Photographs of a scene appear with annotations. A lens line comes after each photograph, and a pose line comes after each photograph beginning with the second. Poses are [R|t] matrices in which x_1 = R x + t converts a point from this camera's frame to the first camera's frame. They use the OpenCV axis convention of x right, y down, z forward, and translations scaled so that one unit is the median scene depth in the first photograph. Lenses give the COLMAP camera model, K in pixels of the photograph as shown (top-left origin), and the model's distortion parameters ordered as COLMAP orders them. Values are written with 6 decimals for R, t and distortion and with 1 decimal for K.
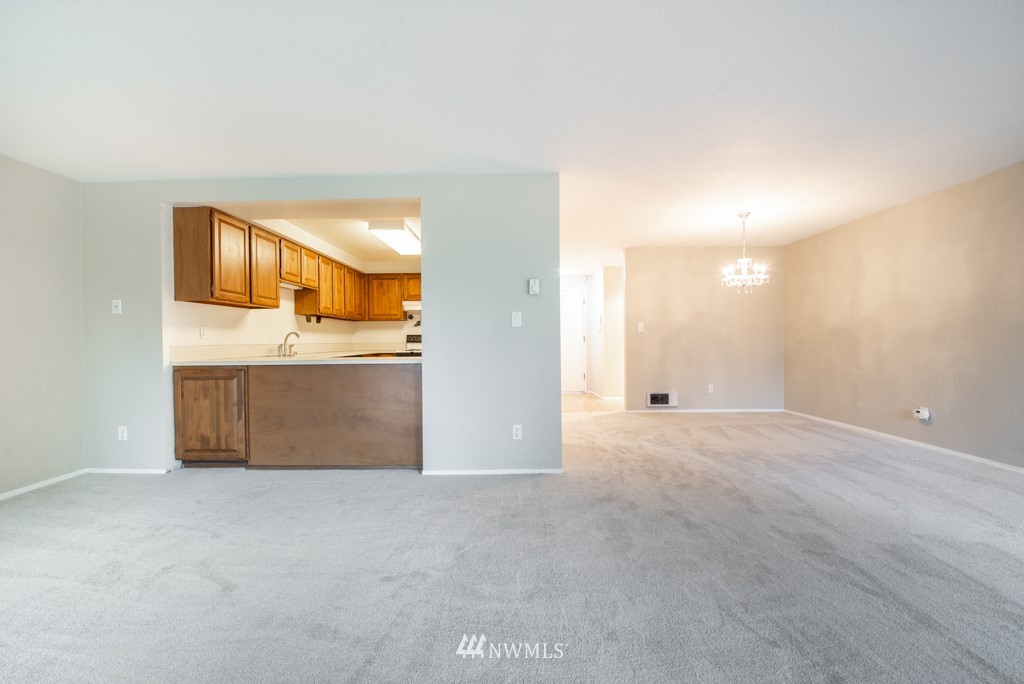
lens RADIAL K [[406.6, 0, 504.2], [0, 406.6, 341.7], [0, 0, 1]] dist [-0.000358, 0.000143]
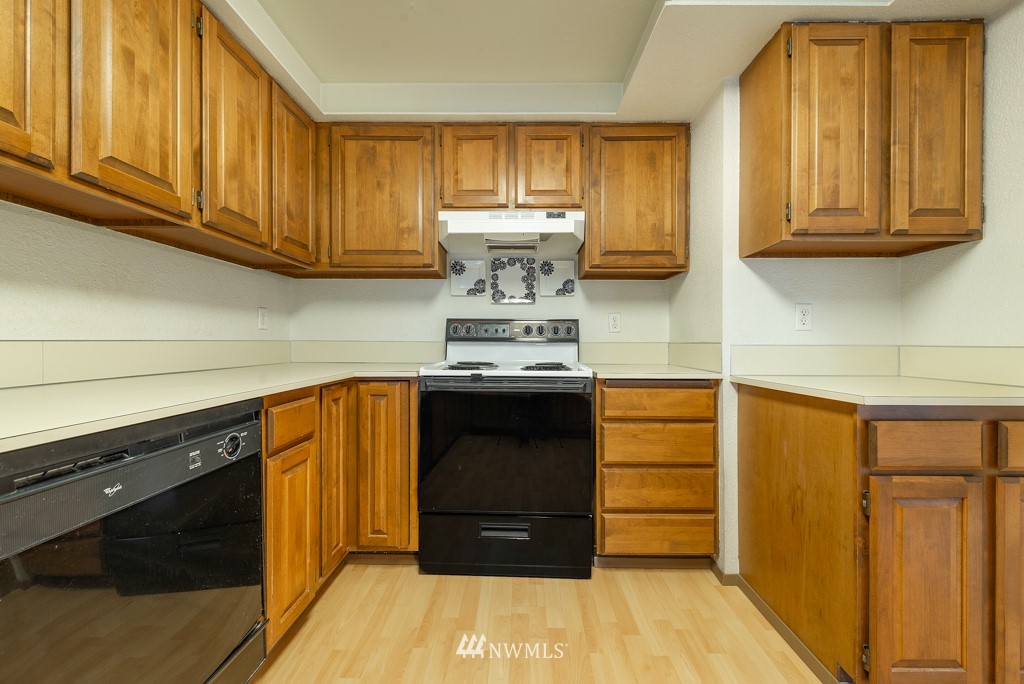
lens RADIAL K [[406.6, 0, 507.4], [0, 406.6, 342.6], [0, 0, 1]] dist [-0.000358, 0.000143]
pose [[0.999921, 0.012365, -0.002047, -0.367624], [-0.012370, 0.999922, -0.001993, 0.005445], [0.002022, 0.002018, 0.999996, 1.294050]]
